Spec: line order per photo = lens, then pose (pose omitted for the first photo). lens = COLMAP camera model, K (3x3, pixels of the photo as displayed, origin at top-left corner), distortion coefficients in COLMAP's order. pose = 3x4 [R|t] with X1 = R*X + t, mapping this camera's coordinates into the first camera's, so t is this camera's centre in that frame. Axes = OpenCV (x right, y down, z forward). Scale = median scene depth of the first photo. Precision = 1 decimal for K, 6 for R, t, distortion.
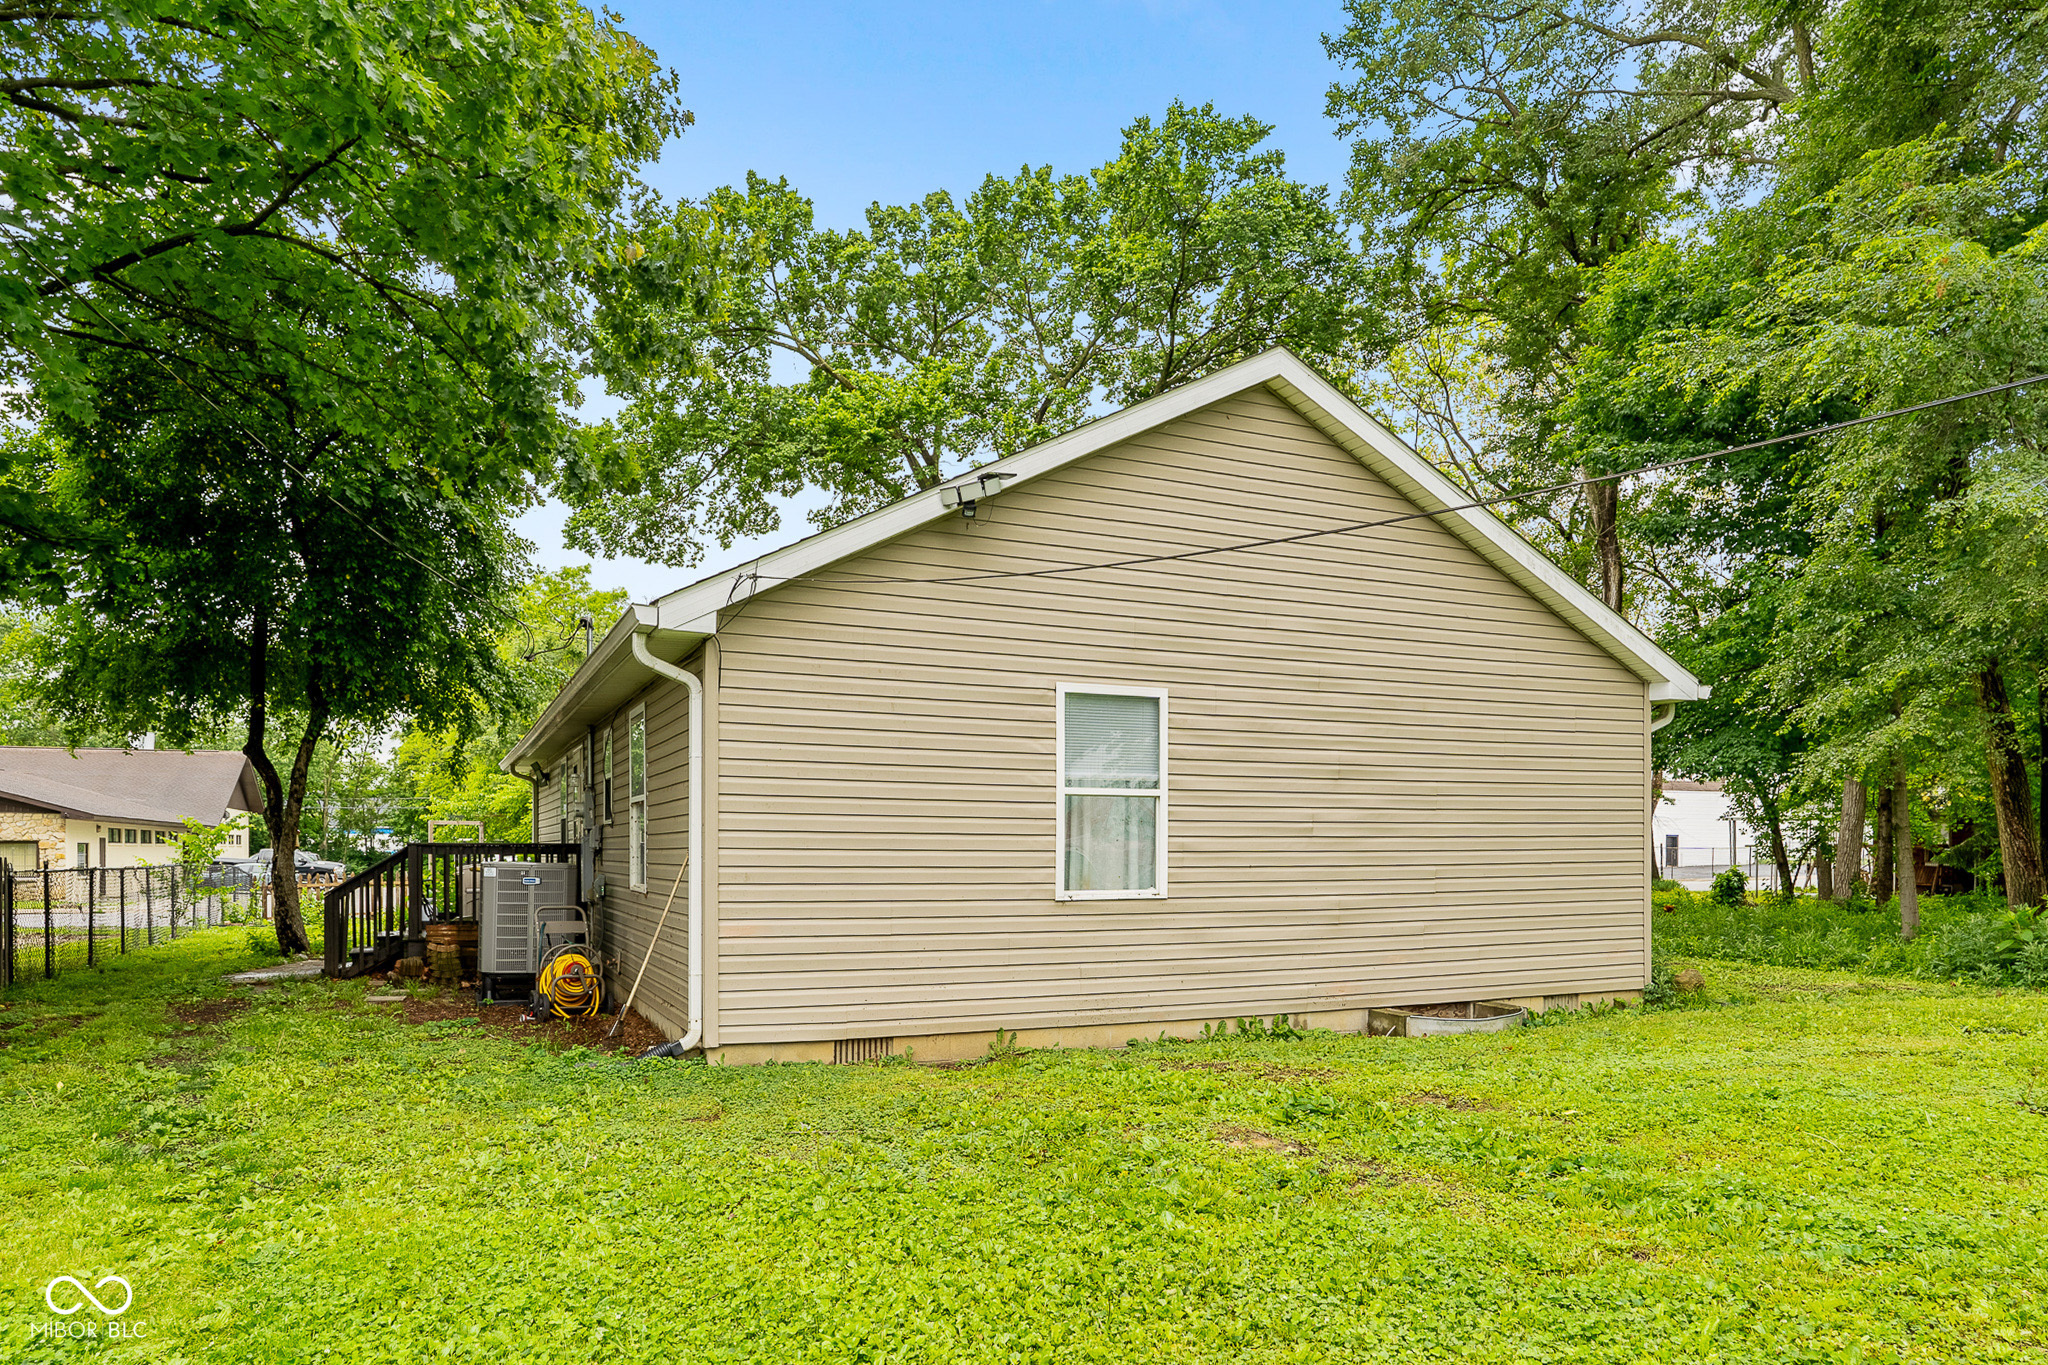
lens RADIAL K [[1338.2, 0, 1024.5], [0, 1338.2, 816.8], [0, 0, 1]] dist [-0.001963, -0.000870]
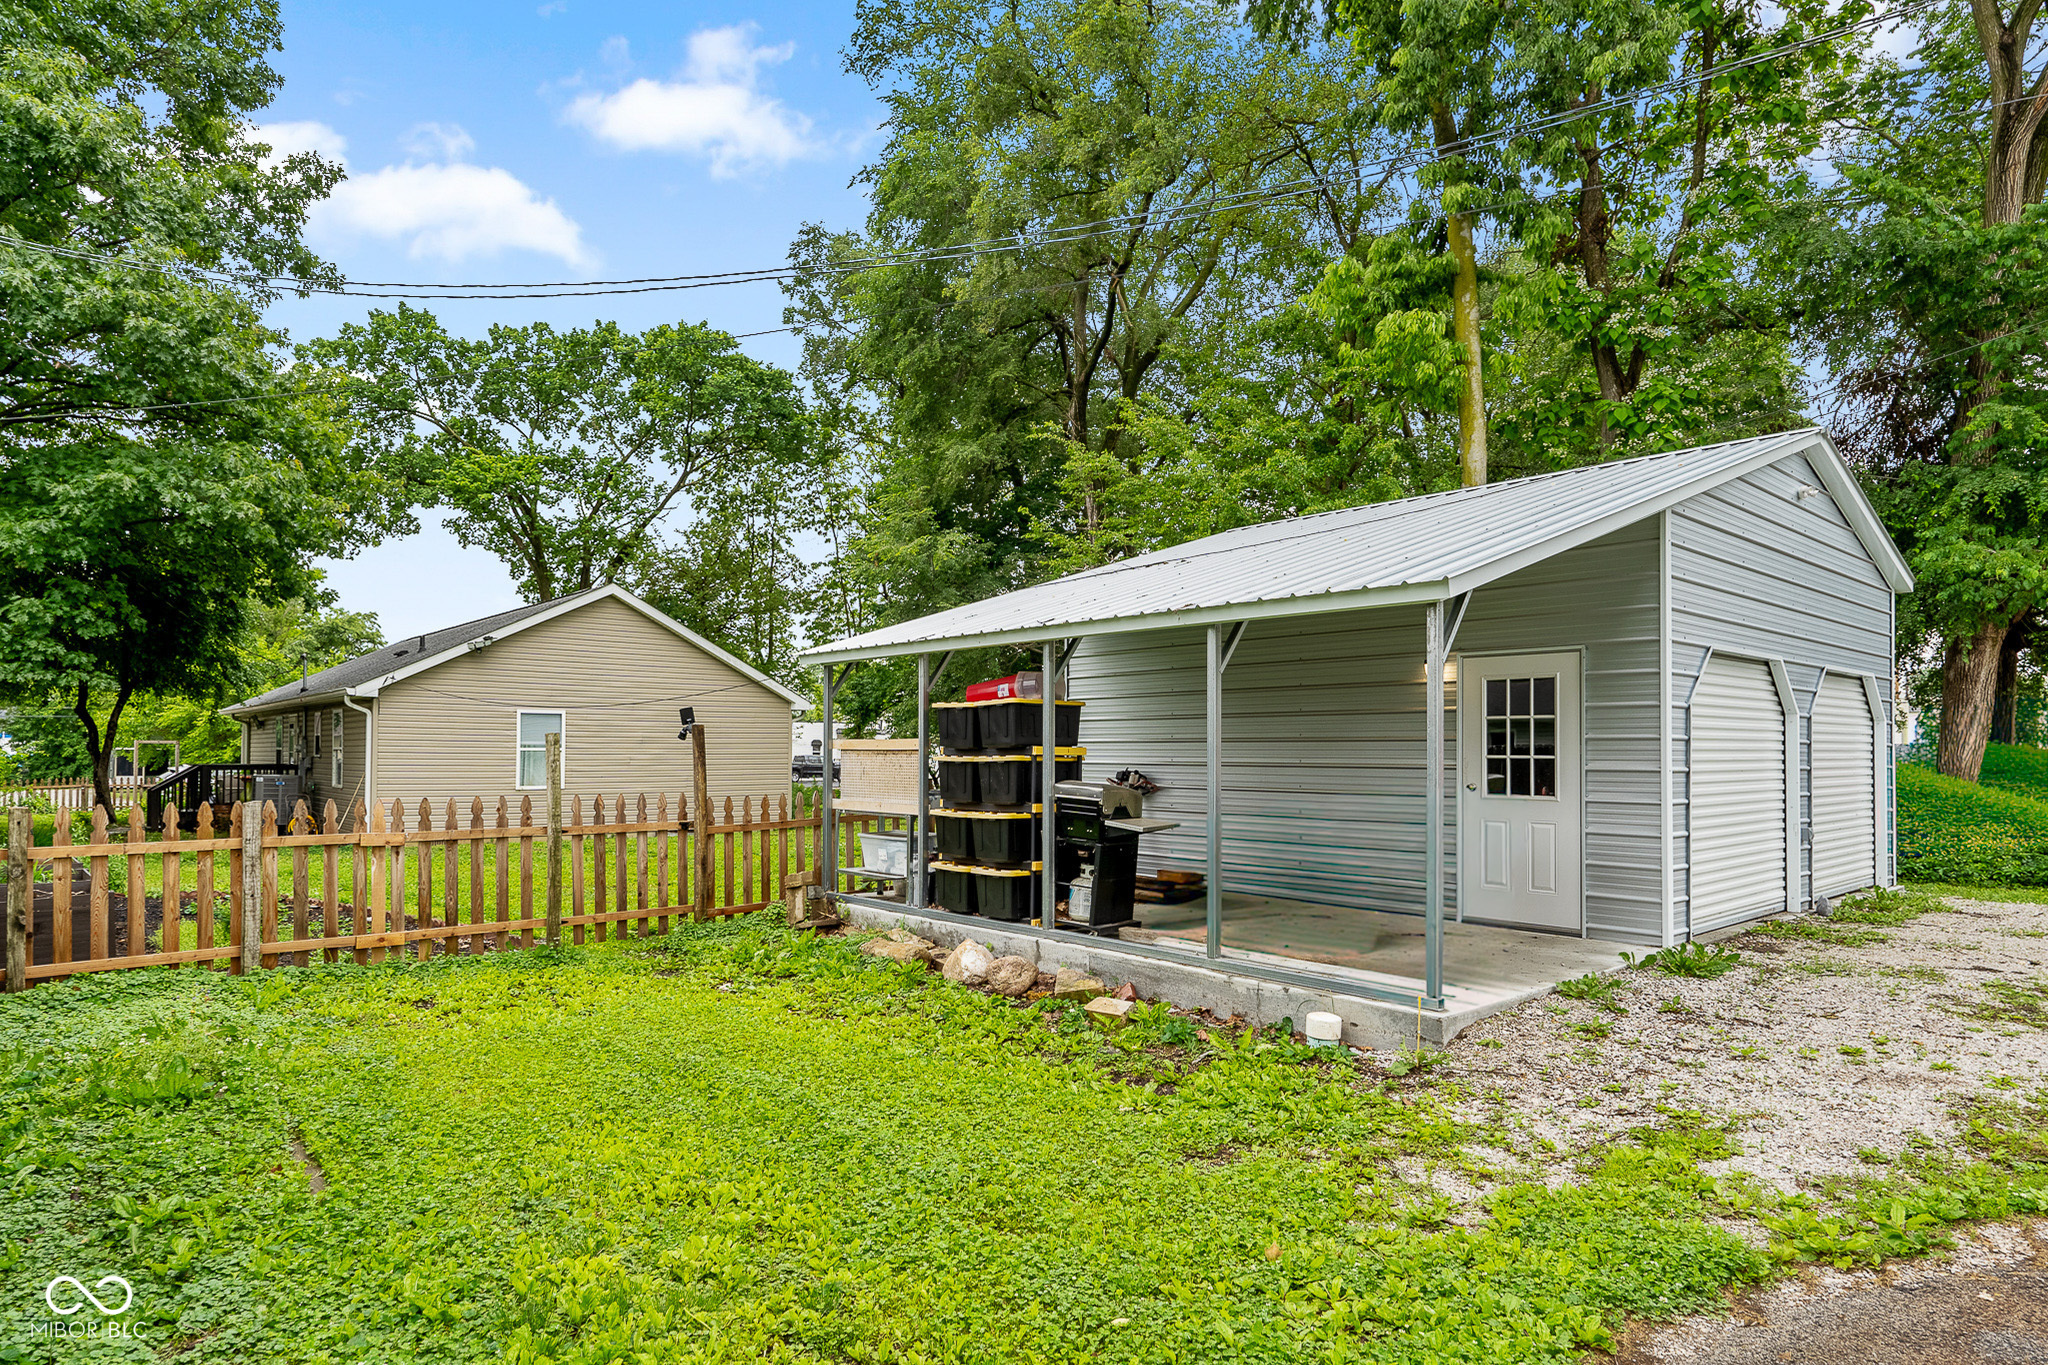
lens RADIAL K [[1159.3, 0, 1024.0], [0, 1159.3, 682.5], [0, 0, 1]] dist [-0.000801, -0.000713]
pose [[0.956320, 0.018583, 0.291729, 0.180697], [-0.008722, 0.999347, -0.035065, -0.045742], [-0.292190, 0.030989, 0.955858, -0.872424]]
